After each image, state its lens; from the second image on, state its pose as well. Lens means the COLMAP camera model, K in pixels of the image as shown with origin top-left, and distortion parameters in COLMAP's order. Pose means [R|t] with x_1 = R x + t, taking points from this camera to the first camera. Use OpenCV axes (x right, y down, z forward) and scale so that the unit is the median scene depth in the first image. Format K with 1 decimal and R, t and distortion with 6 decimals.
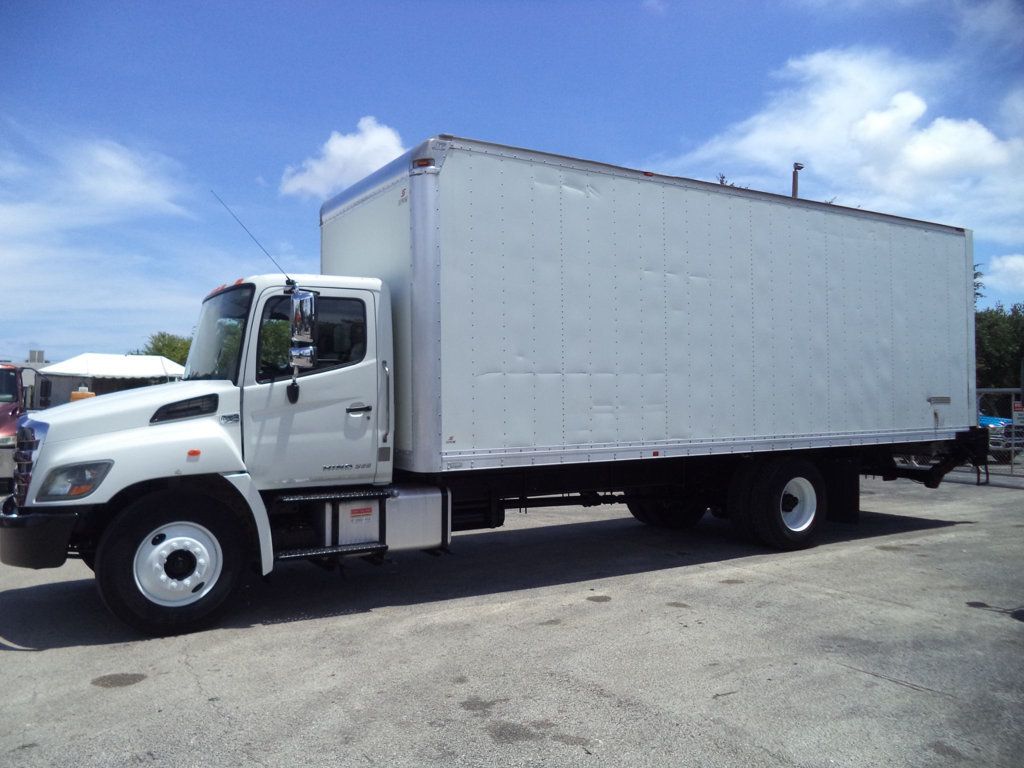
lens RADIAL K [[826.2, 0, 516.5], [0, 826.2, 390.2], [0, 0, 1]] dist [-0.022893, -0.009680]
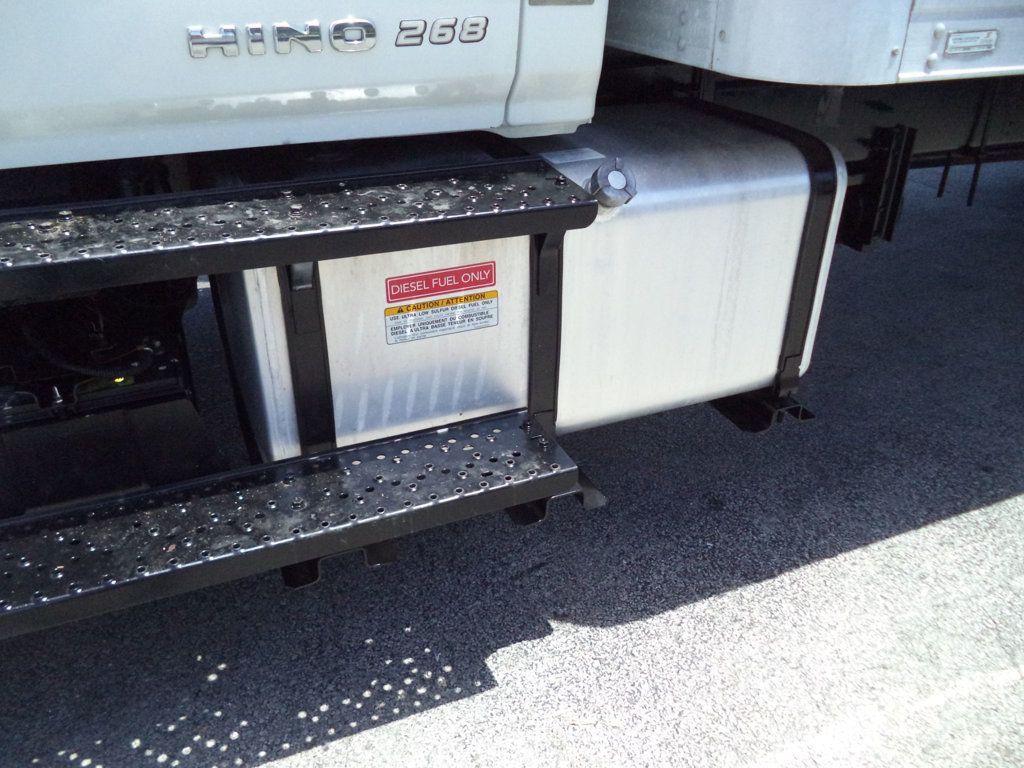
lens RADIAL K [[826.2, 0, 519.0], [0, 826.2, 383.4], [0, 0, 1]] dist [-0.022893, -0.009680]
pose [[0.990797, 0.074403, -0.113071, -0.146827], [-0.010259, 0.874246, 0.485374, 0.072861], [0.134966, -0.479747, 0.866964, 0.824655]]
